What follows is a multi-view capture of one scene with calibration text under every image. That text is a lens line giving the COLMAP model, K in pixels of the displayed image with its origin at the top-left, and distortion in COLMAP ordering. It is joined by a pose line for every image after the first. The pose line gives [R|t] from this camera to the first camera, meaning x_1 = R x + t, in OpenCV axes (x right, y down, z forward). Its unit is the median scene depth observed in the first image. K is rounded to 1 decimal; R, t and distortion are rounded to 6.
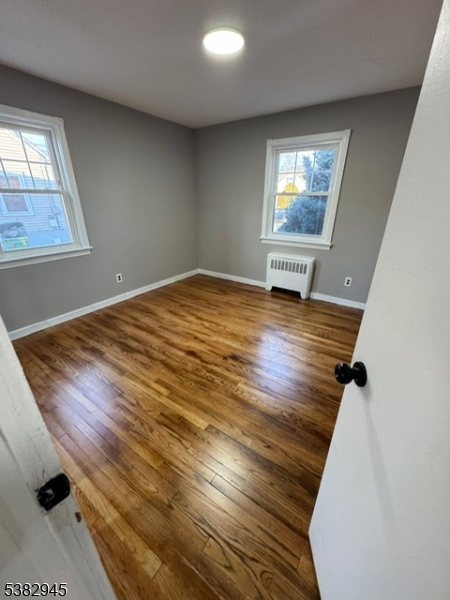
lens RADIAL K [[239.1, 0, 225.0], [0, 239.1, 300.0], [0, 0, 1]] dist [0.001452, -0.000313]
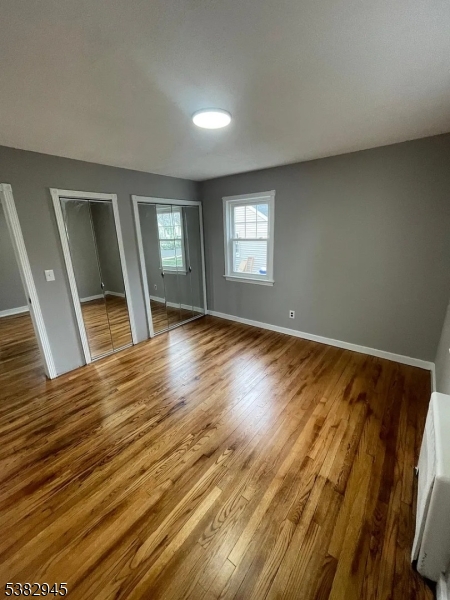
lens RADIAL K [[239.1, 0, 225.0], [0, 239.1, 300.0], [0, 0, 1]] dist [0.001452, -0.000313]
pose [[-0.055207, 0.282591, -0.957651, 0.712867], [-0.365606, 0.886782, 0.282755, -0.414715], [0.929131, 0.365733, 0.054360, 0.762422]]
